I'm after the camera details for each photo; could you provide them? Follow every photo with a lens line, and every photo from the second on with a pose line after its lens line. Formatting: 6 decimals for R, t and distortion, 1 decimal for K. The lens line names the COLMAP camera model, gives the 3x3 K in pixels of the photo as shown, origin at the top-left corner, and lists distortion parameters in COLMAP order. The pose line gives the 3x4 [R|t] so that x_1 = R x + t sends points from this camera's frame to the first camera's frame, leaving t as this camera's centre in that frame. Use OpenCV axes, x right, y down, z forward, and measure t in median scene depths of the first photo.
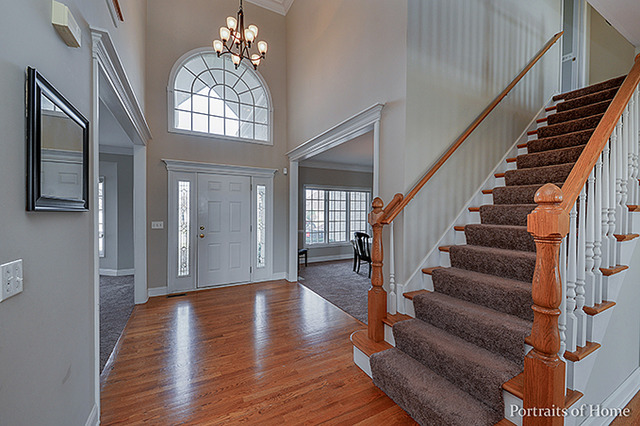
lens RADIAL K [[242.4, 0, 322.3], [0, 242.4, 215.7], [0, 0, 1]] dist [-0.000233, -0.000082]
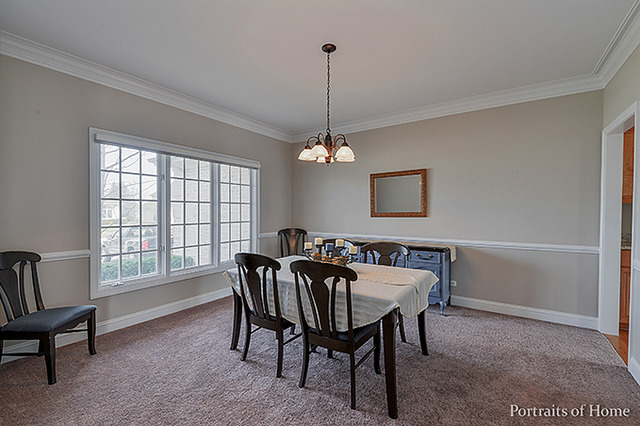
lens RADIAL K [[270.0, 0, 320.0], [0, 270.0, 213.0], [0, 0, 1]] dist [0.000954, 0.000161]
pose [[0.884564, -0.004904, 0.466392, 0.041602], [0.008418, 0.999950, -0.005450, 0.006687], [-0.466342, 0.008747, 0.884561, 0.452905]]
